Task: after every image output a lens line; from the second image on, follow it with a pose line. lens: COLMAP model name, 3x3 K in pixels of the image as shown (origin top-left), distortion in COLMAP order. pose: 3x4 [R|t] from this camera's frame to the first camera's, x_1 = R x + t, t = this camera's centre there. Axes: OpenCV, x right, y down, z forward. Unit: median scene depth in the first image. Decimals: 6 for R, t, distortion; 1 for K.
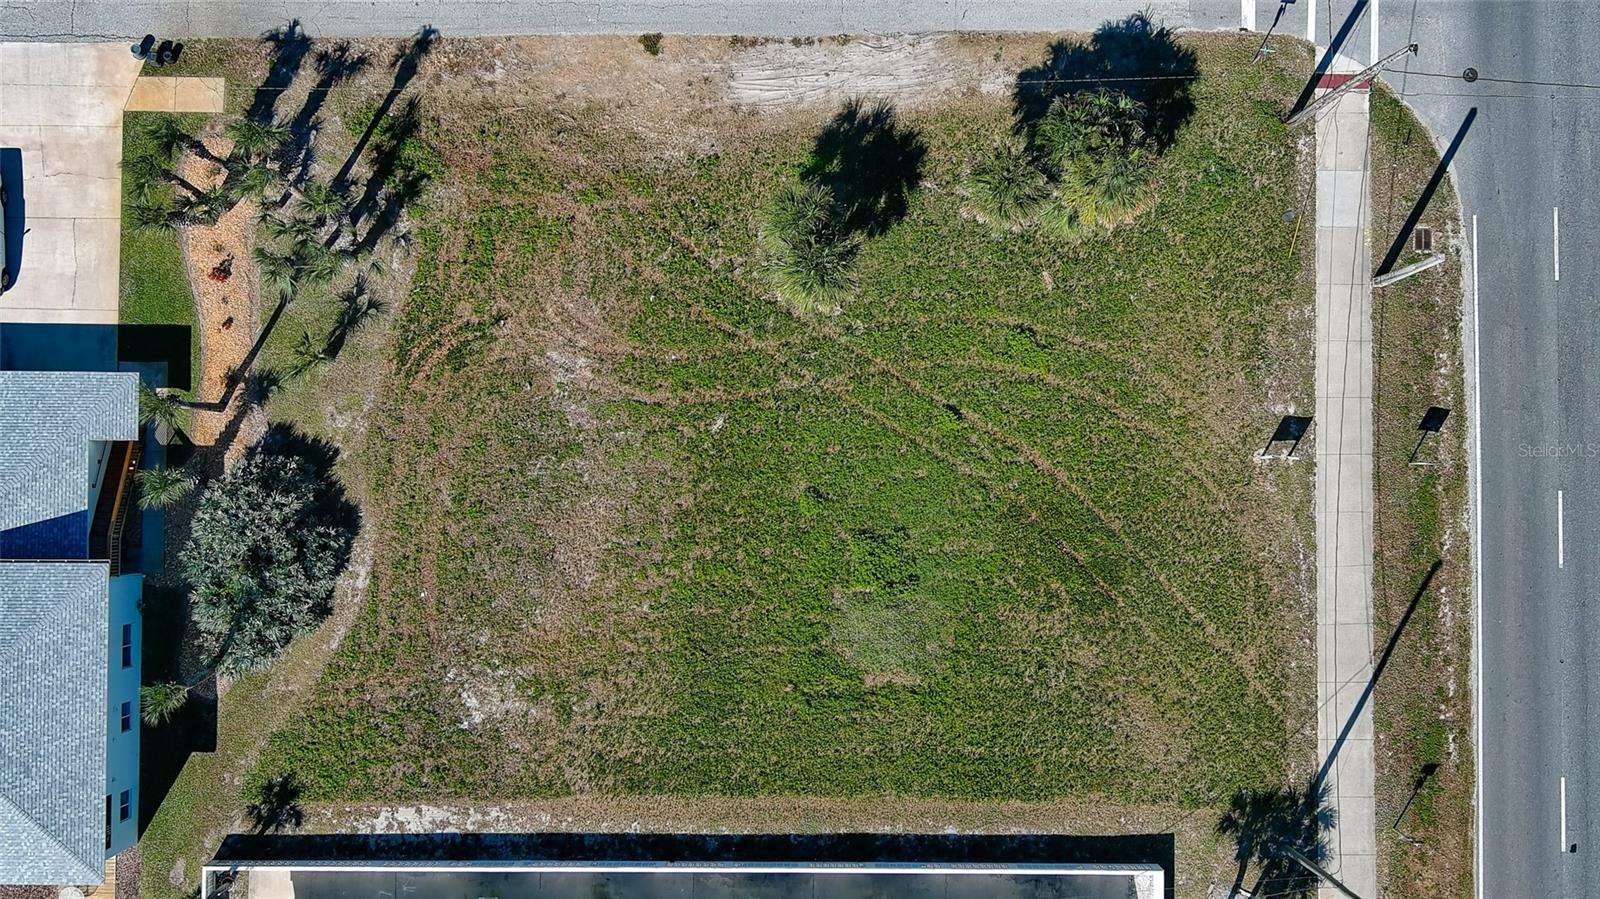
lens RADIAL K [[1850.8, 0, 800.0], [0, 1850.8, 449.5], [0, 0, 1]] dist [-0.000760, -0.006897]
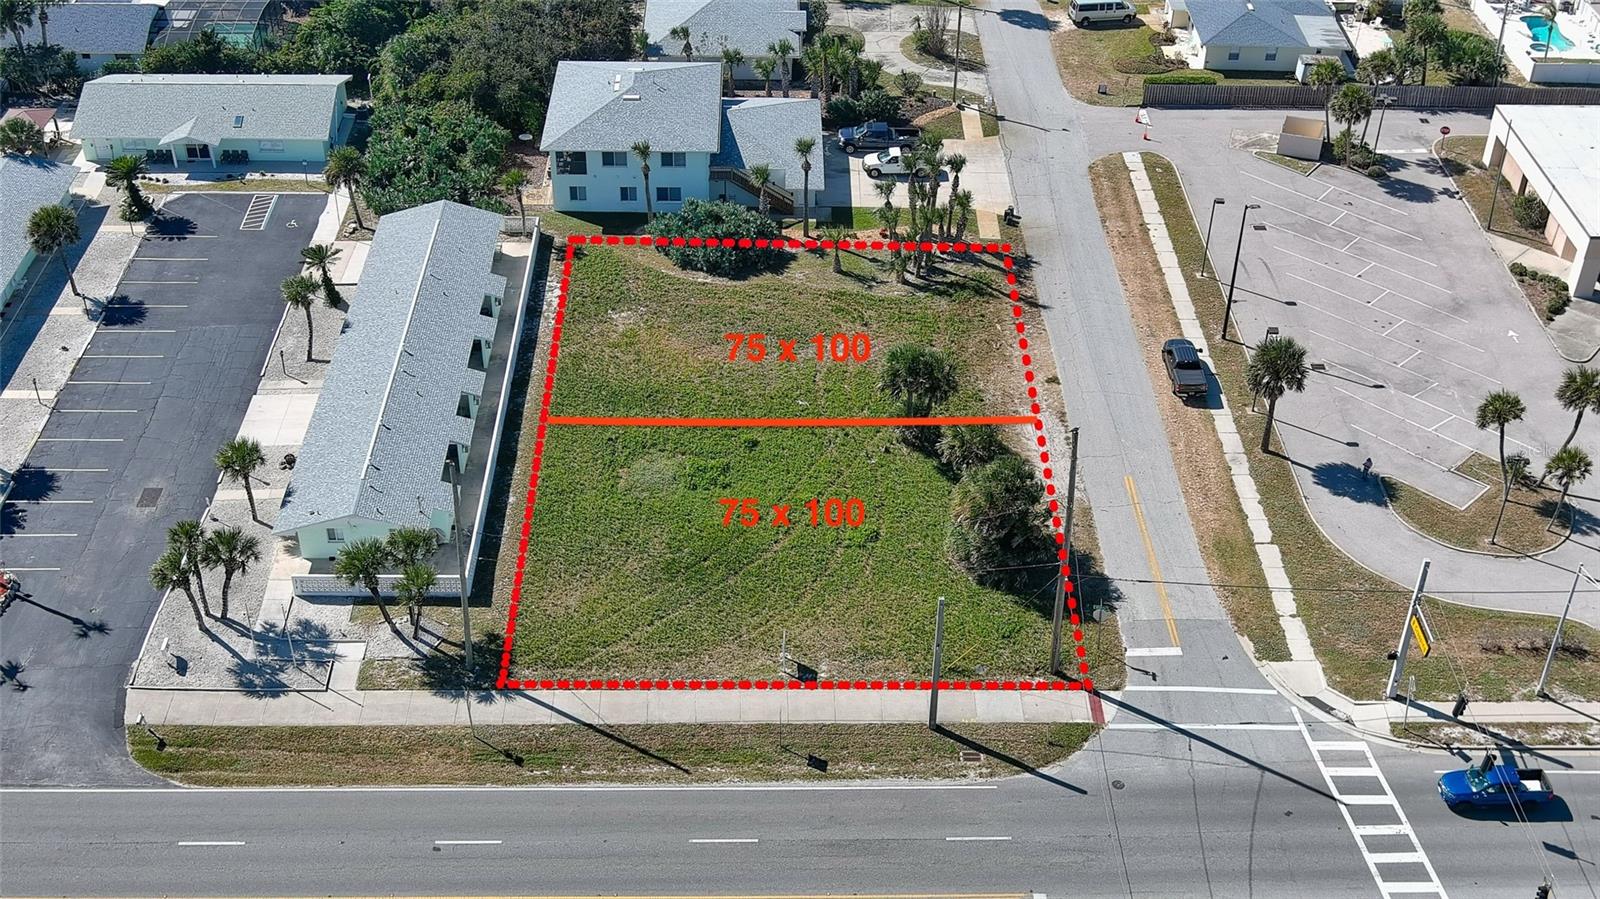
lens RADIAL K [[1850.8, 0, 800.0], [0, 1850.8, 449.5], [0, 0, 1]] dist [-0.000760, -0.006897]
pose [[0.020206, 0.597615, -0.801529, 1.163388], [-0.999795, 0.012849, -0.015625, 0.011277], [0.000961, 0.801680, 0.597752, 0.141347]]
